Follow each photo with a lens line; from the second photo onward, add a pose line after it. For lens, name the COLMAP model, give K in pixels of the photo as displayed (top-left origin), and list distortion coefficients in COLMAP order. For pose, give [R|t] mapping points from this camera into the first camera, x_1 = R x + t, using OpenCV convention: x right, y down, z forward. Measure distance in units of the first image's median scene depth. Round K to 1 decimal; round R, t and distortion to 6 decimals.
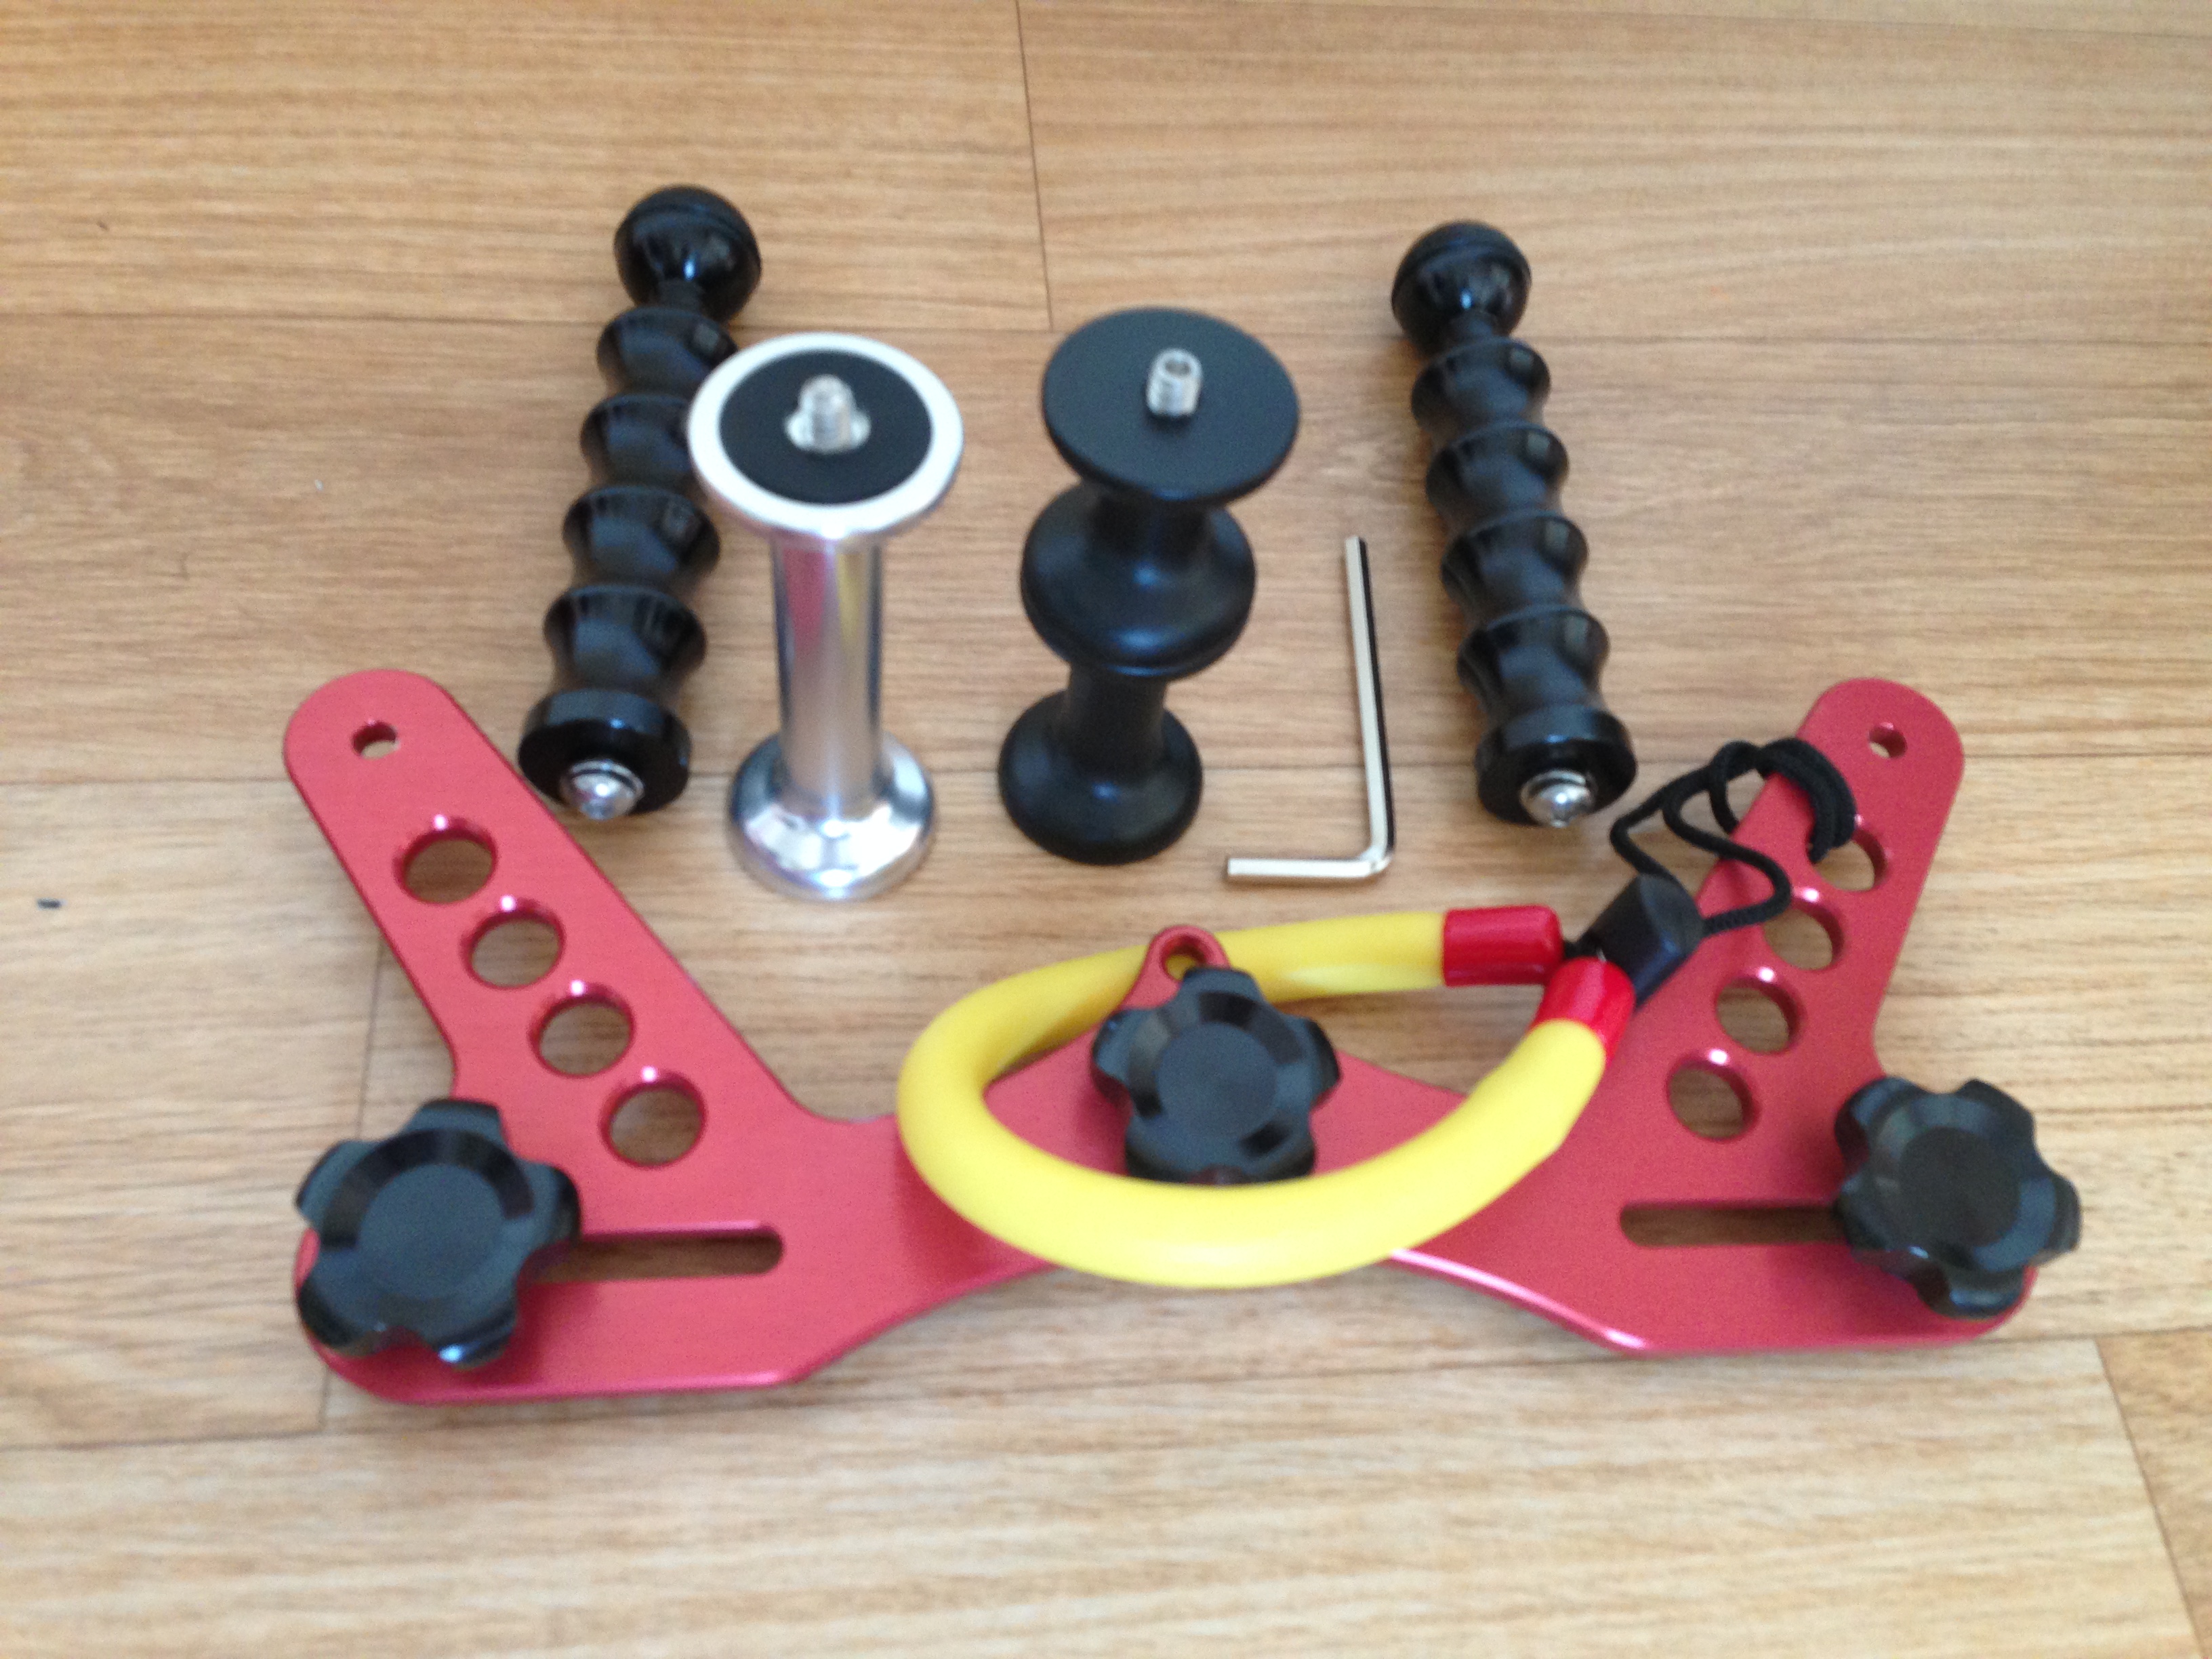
lens RADIAL K [[2064.1, 0, 1115.7], [0, 2064.1, 822.5], [0, 0, 1]] dist [0.160499, -0.313702]
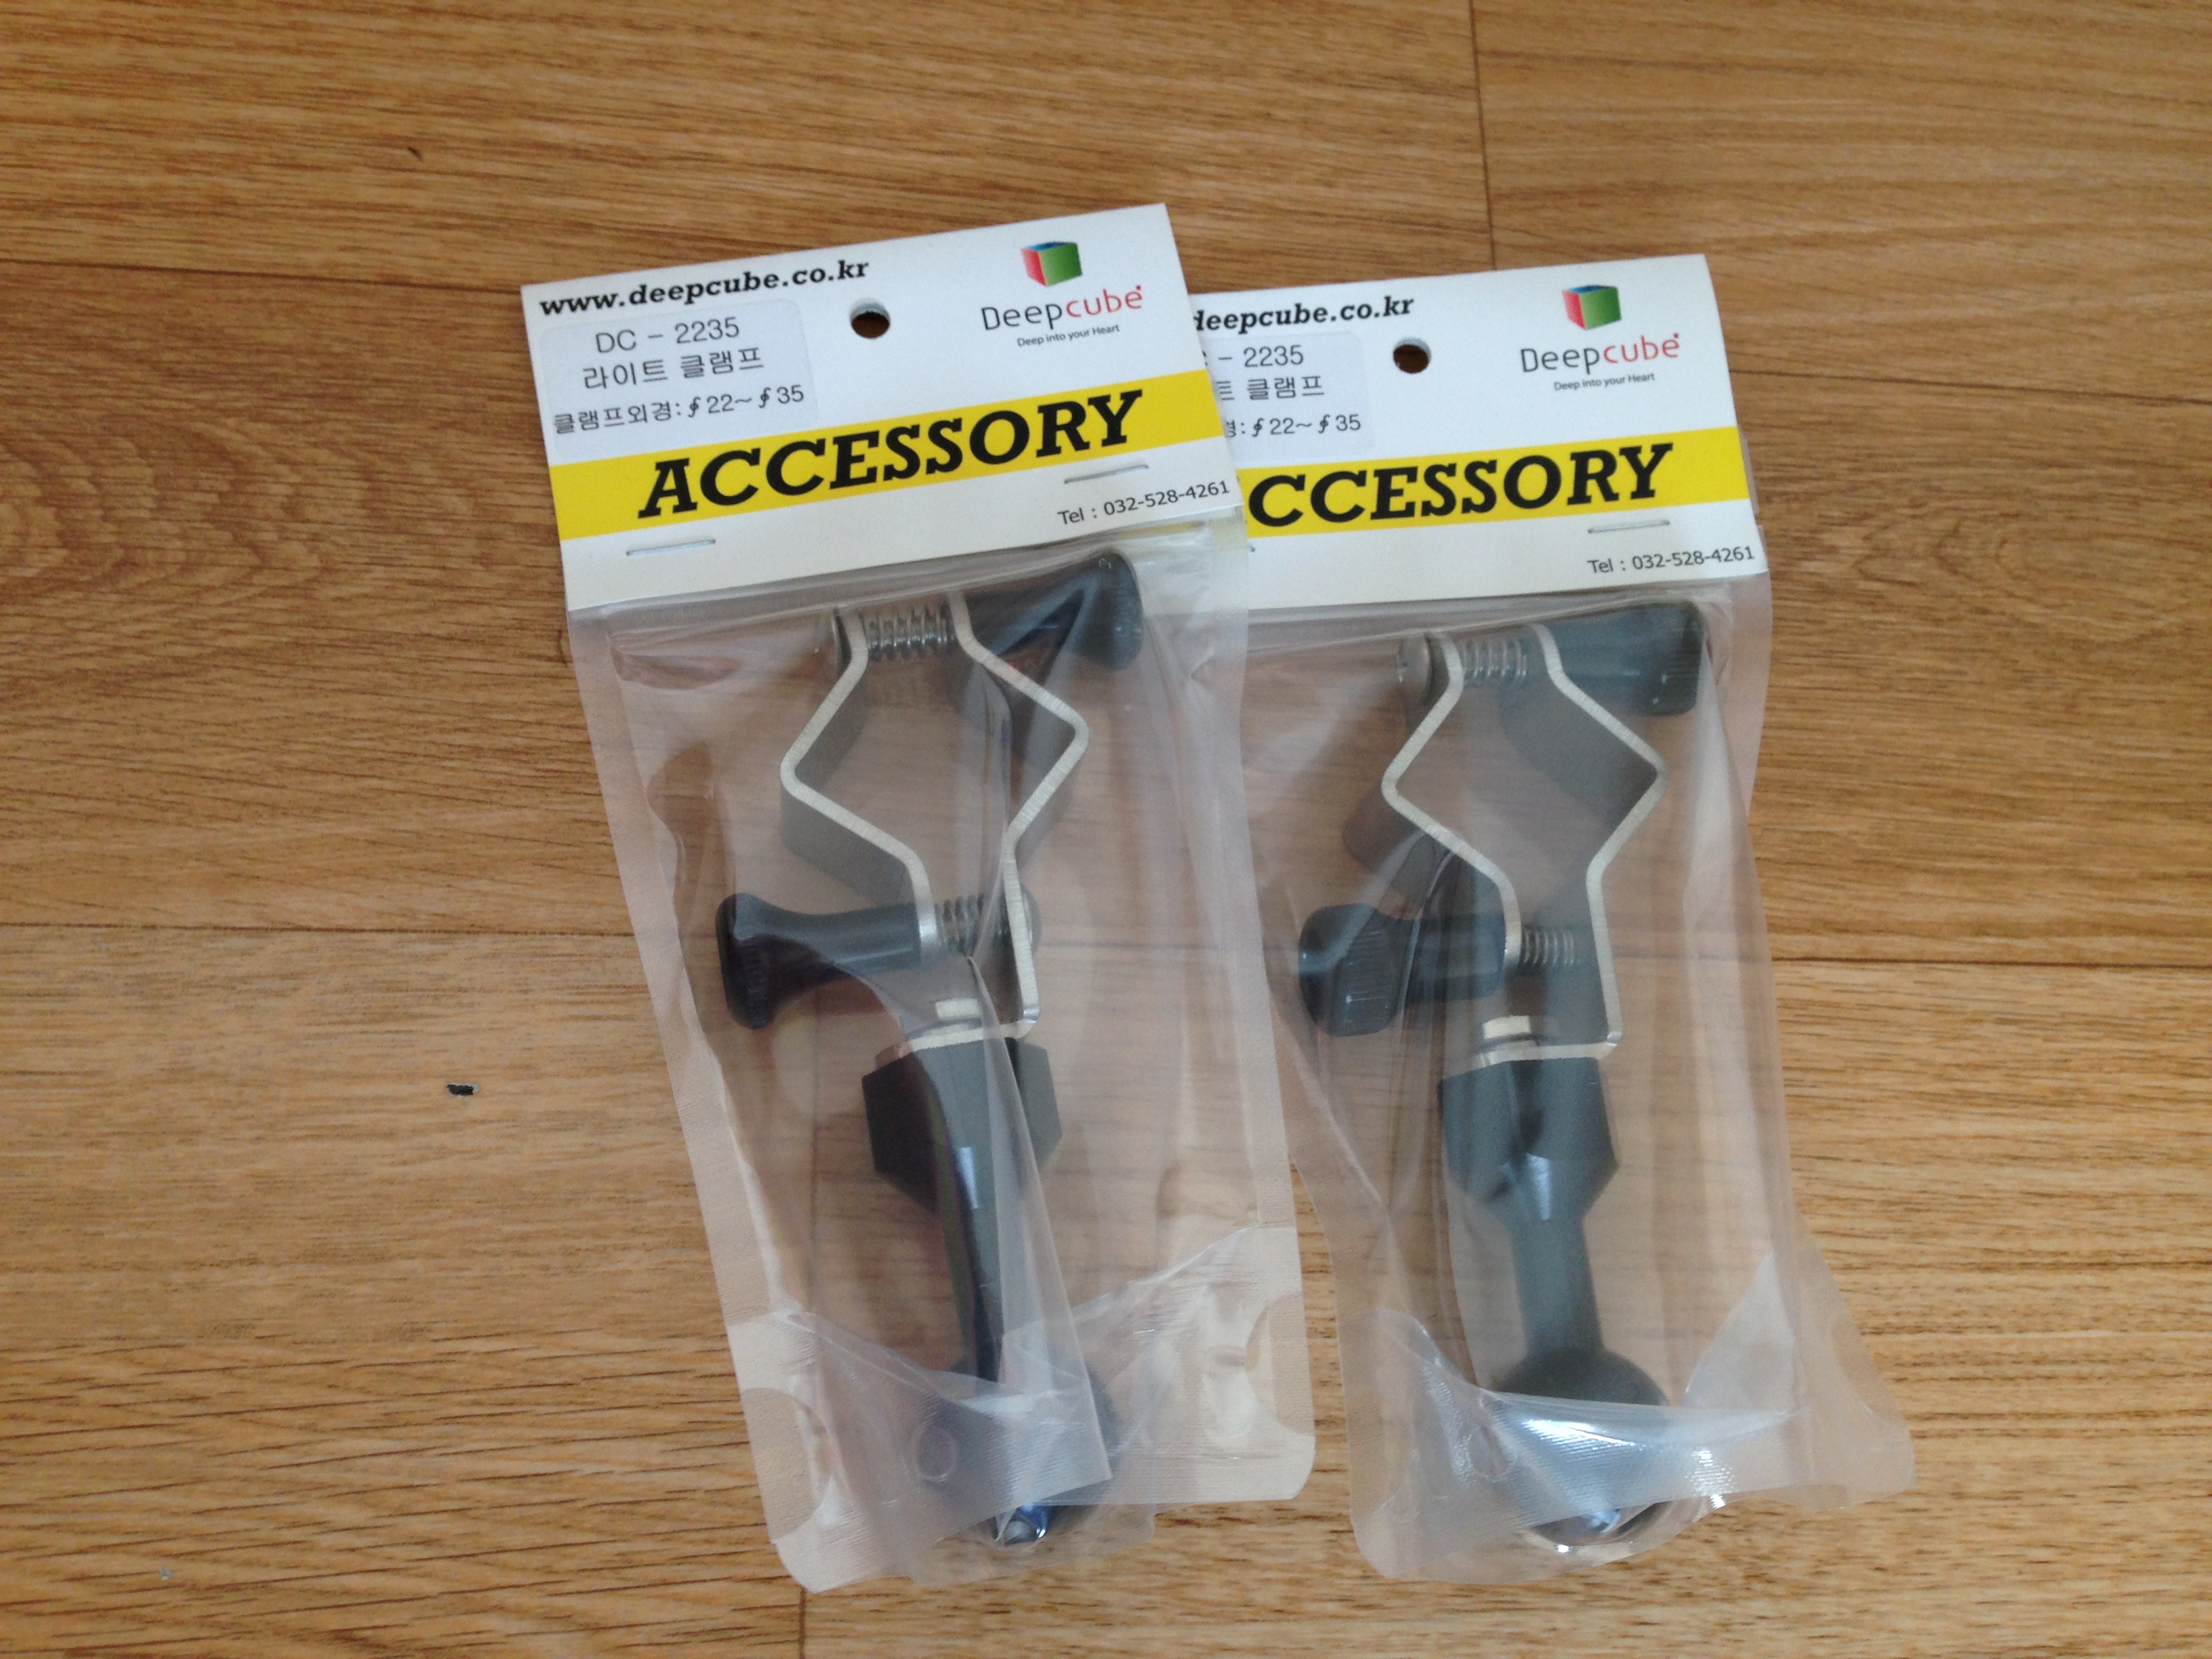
lens RADIAL K [[2083.1, 0, 1103.0], [0, 2083.1, 833.5], [0, 0, 1]] dist [0.145148, -0.299777]
pose [[0.996339, 0.080045, 0.030035, -0.236480], [-0.085000, 0.965171, 0.247428, -0.283517], [-0.009183, -0.249075, 0.968441, 0.125114]]
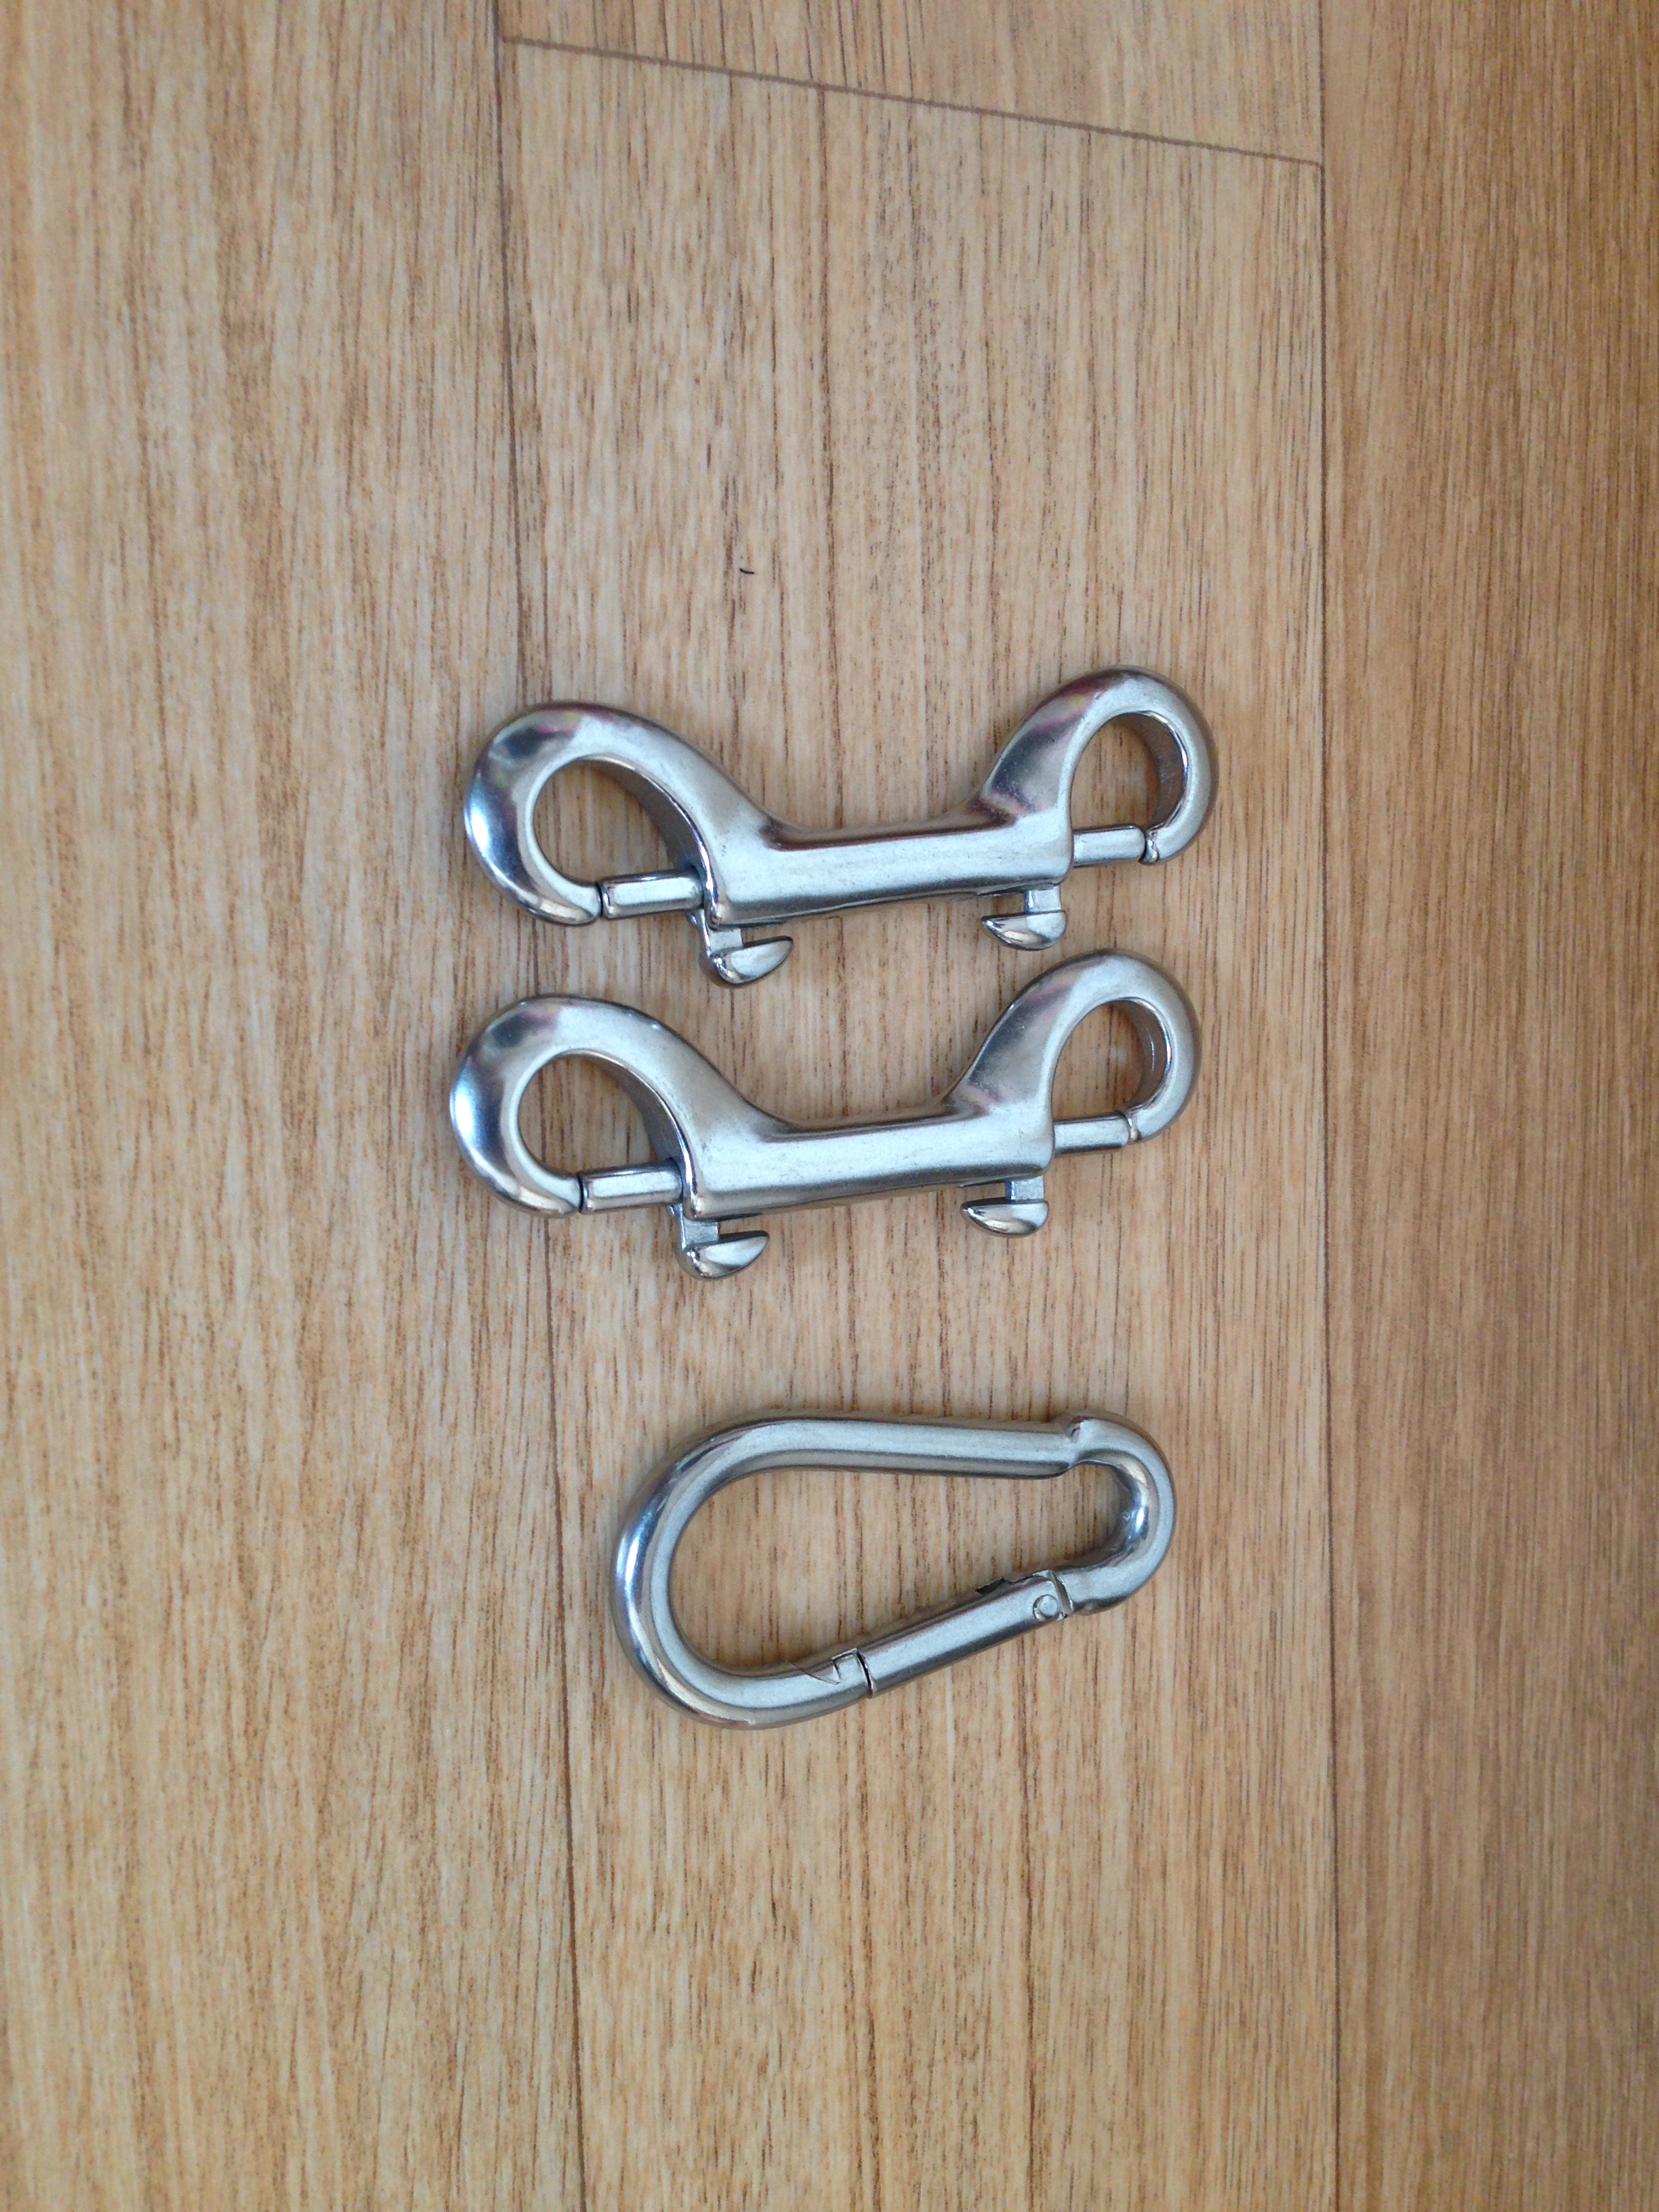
lens RADIAL K [[2069.4, 0, 821.8], [0, 2069.4, 1110.7], [0, 0, 1]] dist [0.130377, -0.280716]
pose [[-0.009631, 0.998784, -0.048351, 0.044182], [-0.988167, -0.002105, 0.153368, 0.039661], [0.153080, 0.049256, 0.986986, 0.211737]]
